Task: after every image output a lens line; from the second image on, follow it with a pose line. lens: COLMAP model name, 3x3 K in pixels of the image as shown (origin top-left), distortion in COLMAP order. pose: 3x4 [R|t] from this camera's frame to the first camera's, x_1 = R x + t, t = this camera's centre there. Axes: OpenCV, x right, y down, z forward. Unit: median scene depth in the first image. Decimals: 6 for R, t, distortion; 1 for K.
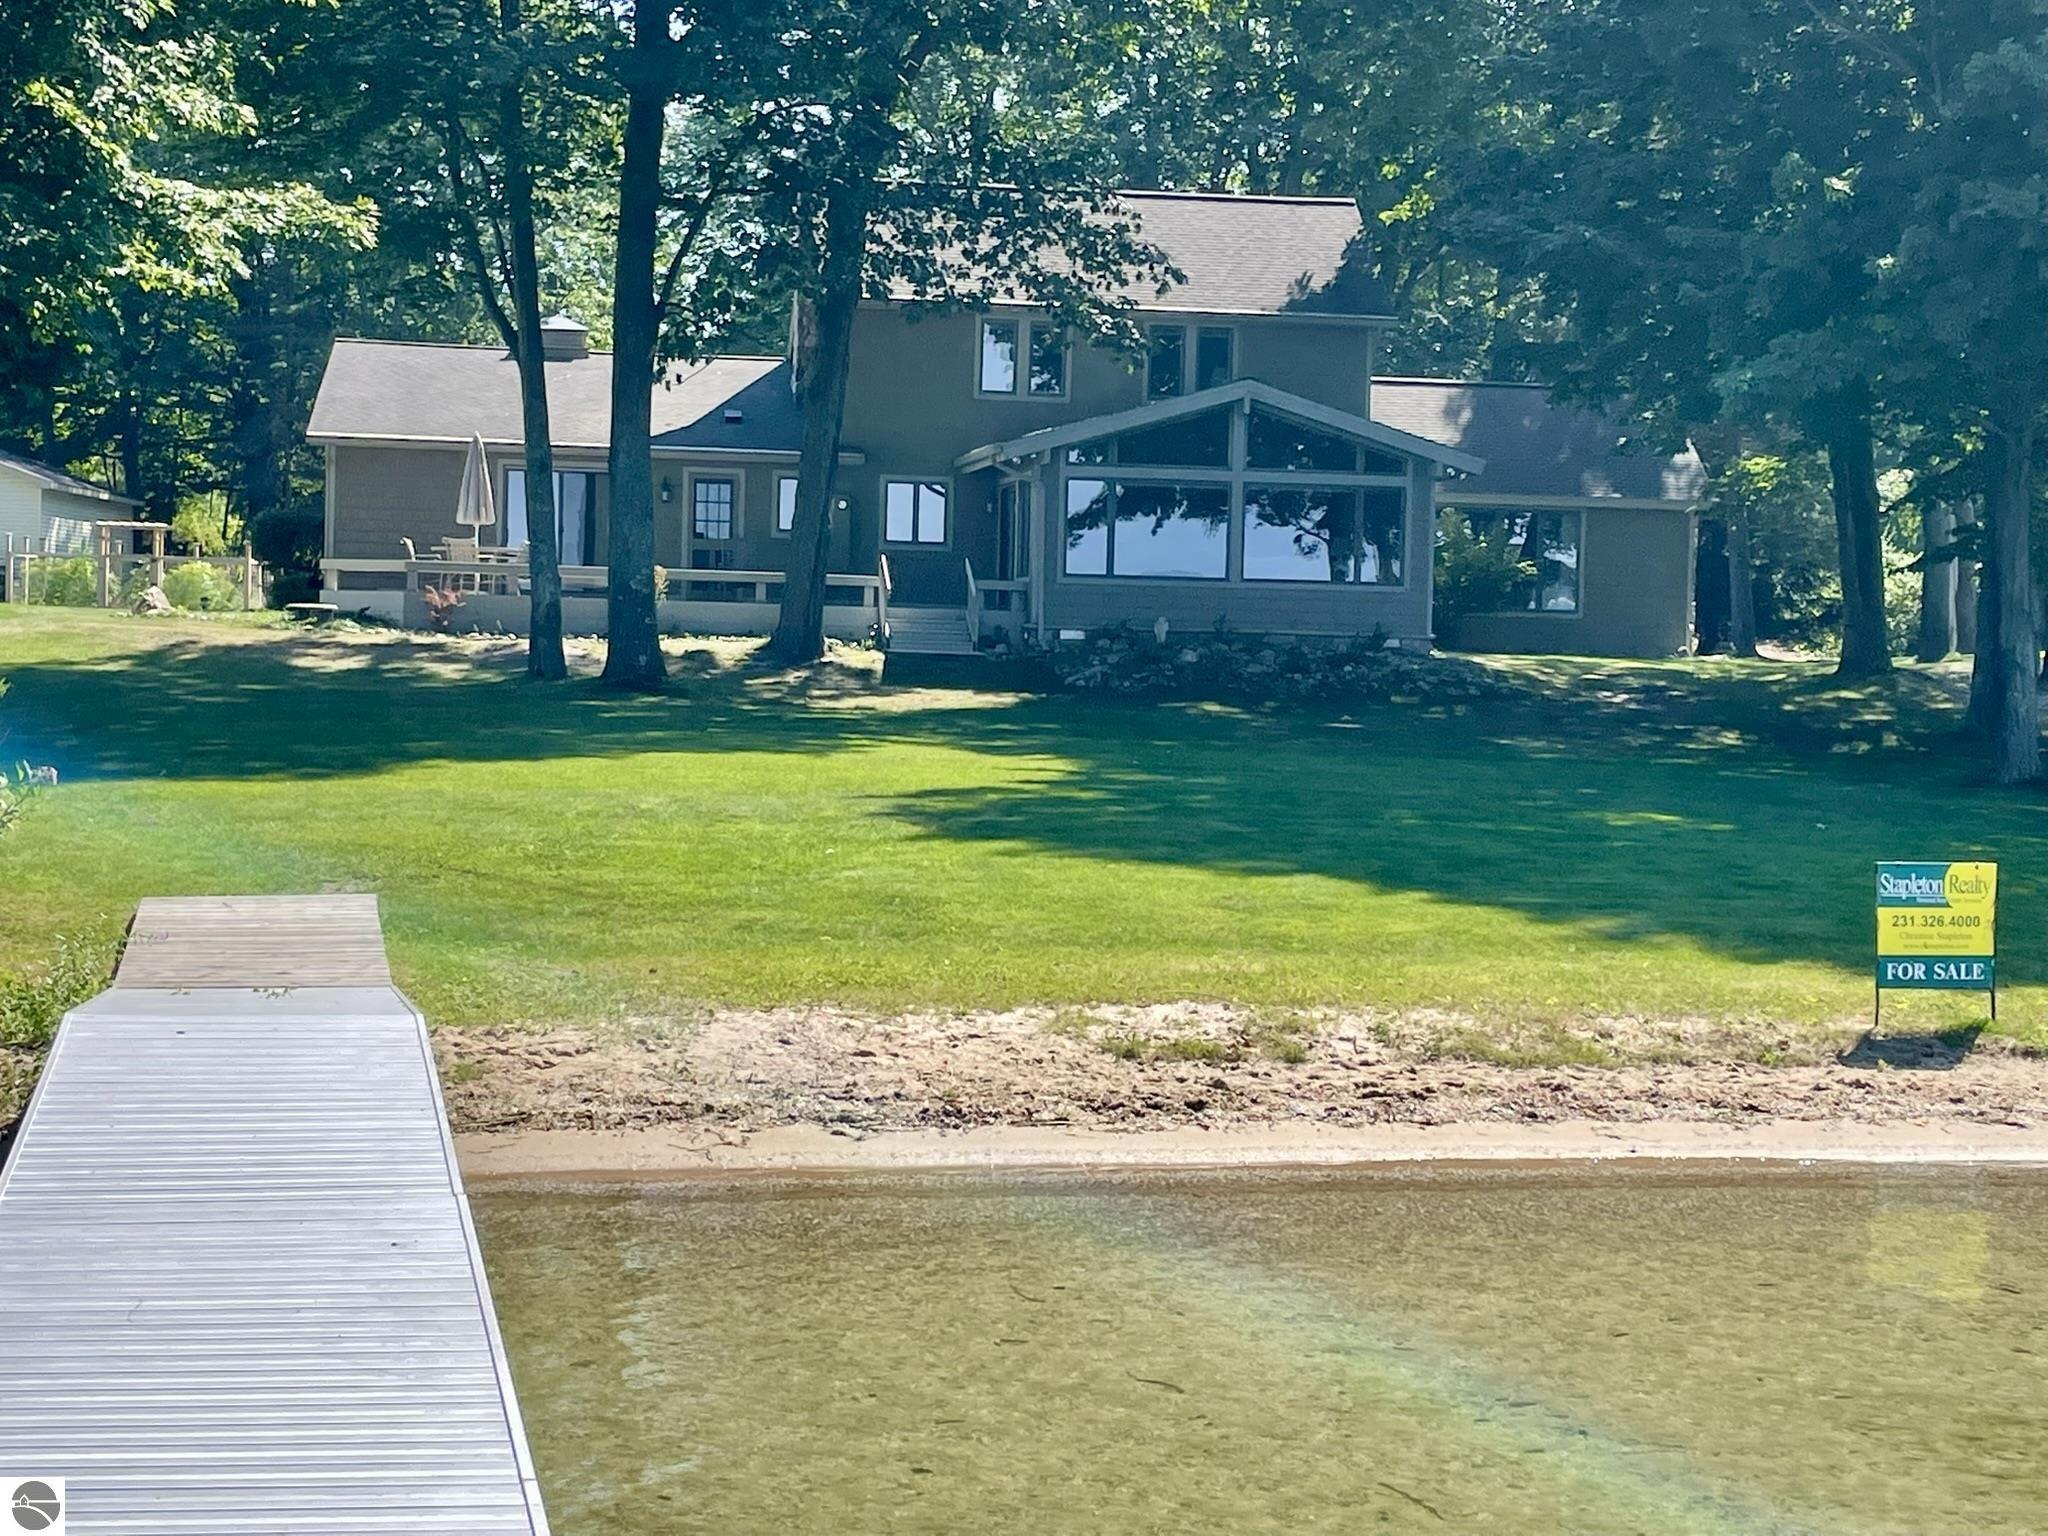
lens RADIAL K [[3285.4, 0, 1024.0], [0, 3285.4, 768.0], [0, 0, 1]] dist [0.241346, 0.004968]
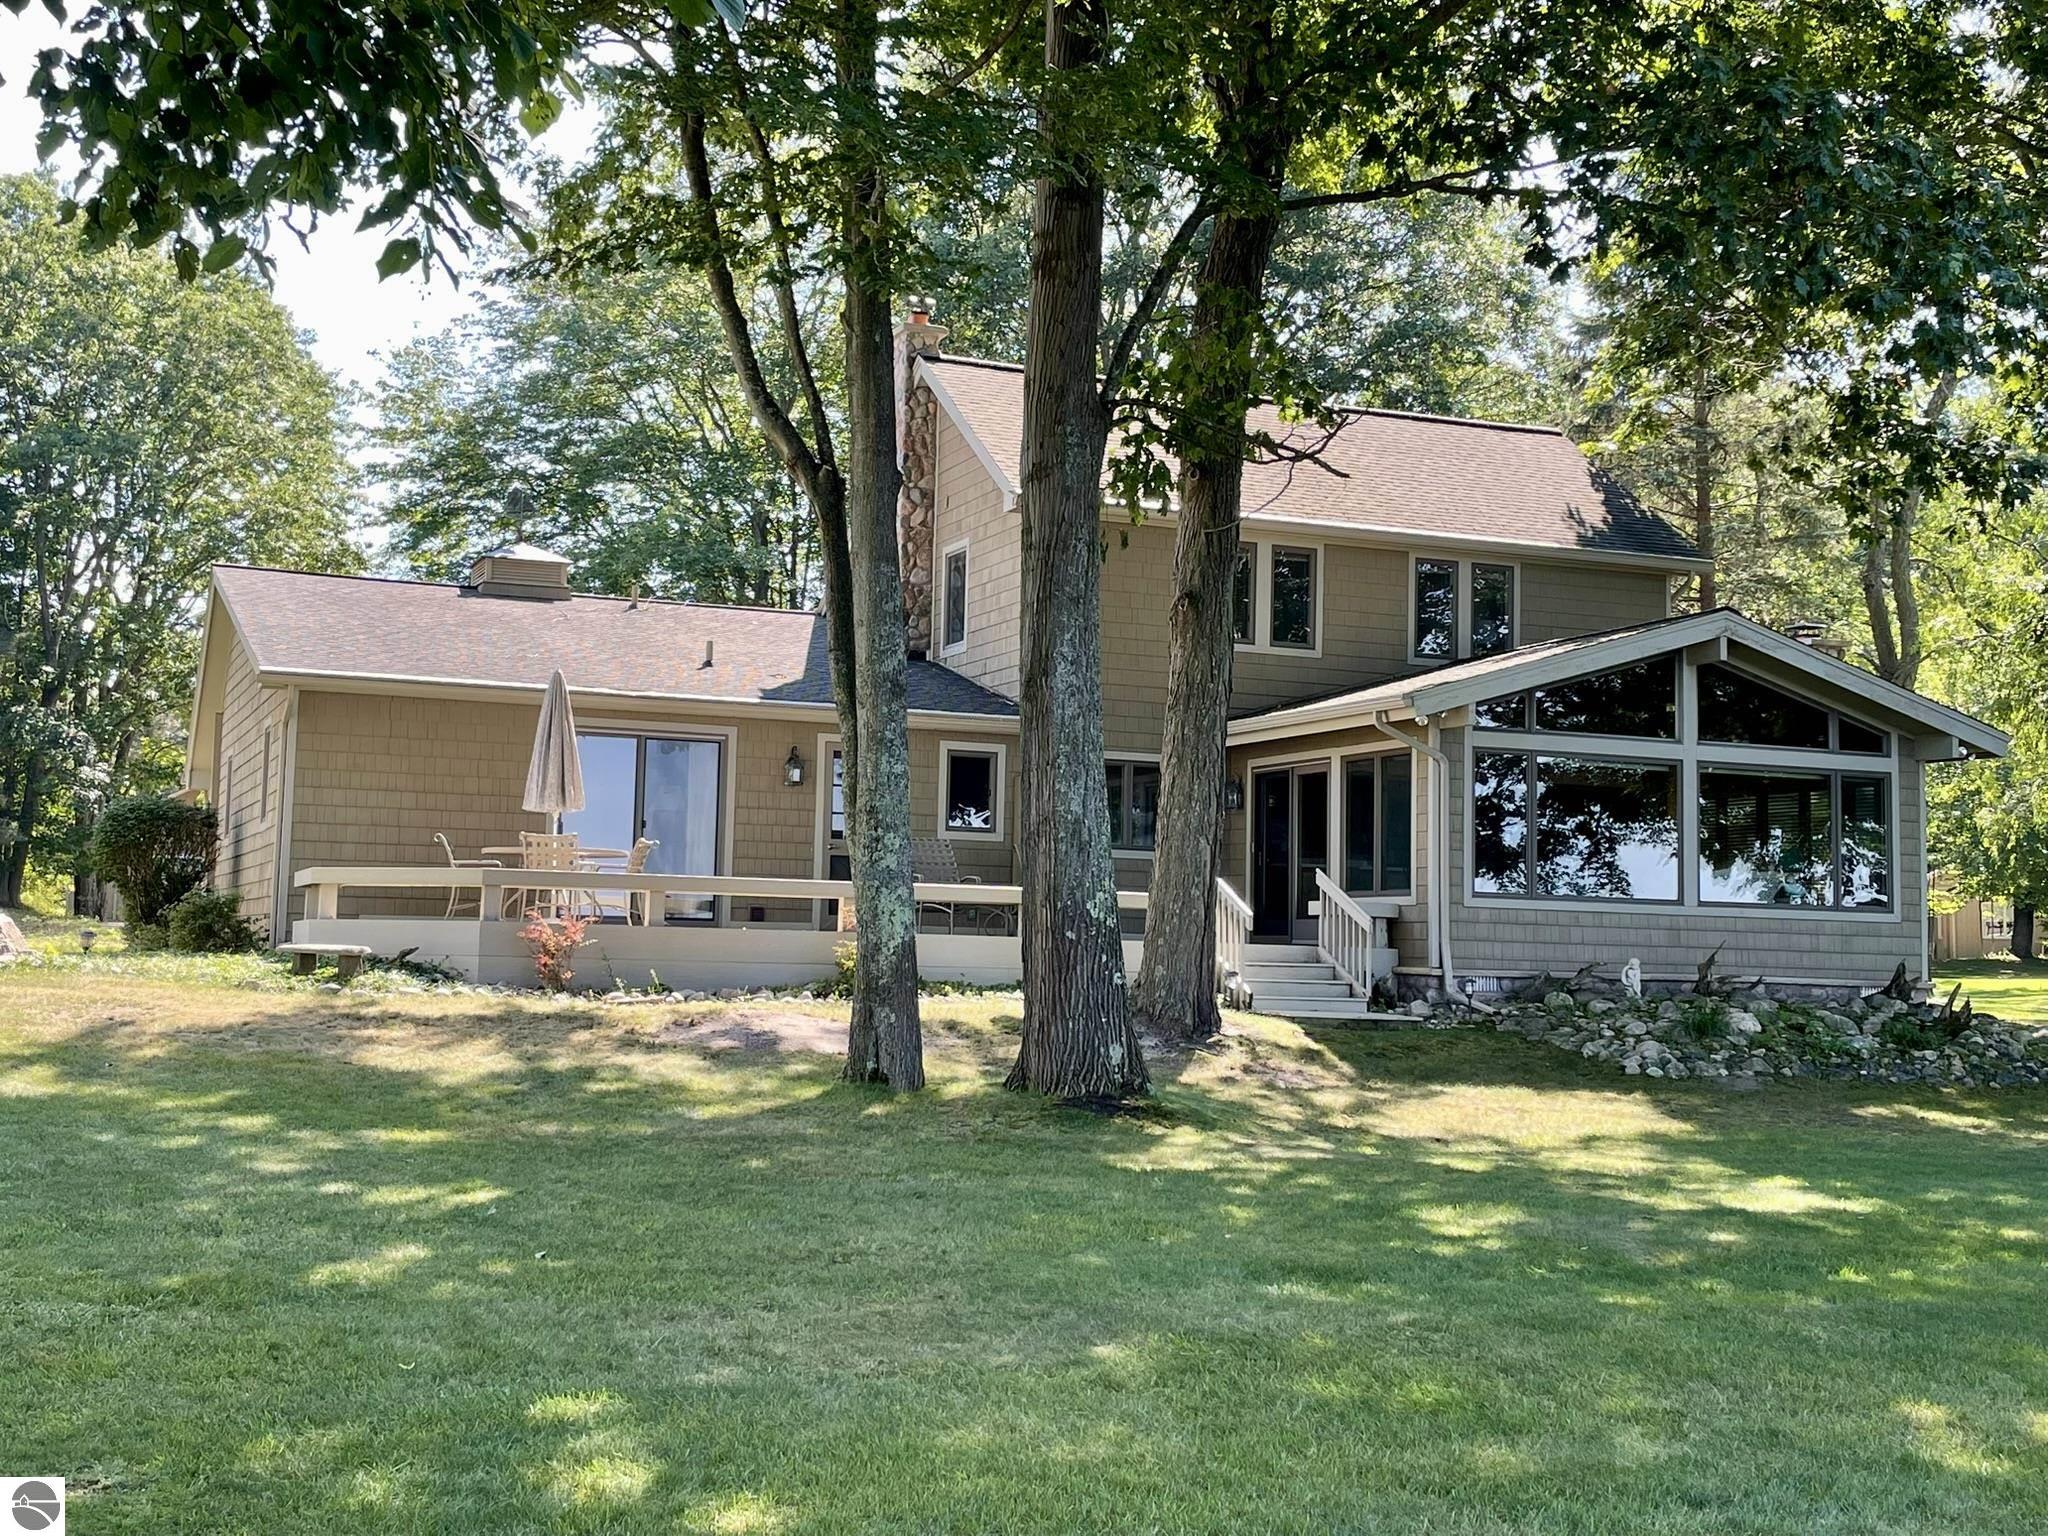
lens RADIAL K [[2443.6, 0, 1024.0], [0, 2443.6, 768.0], [0, 0, 1]] dist [0.117145, 0.009218]
pose [[0.973216, 0.015456, 0.229372, -0.190179], [0.010221, 0.993842, -0.110334, -0.030559], [-0.229665, 0.109723, 0.967065, 0.545312]]
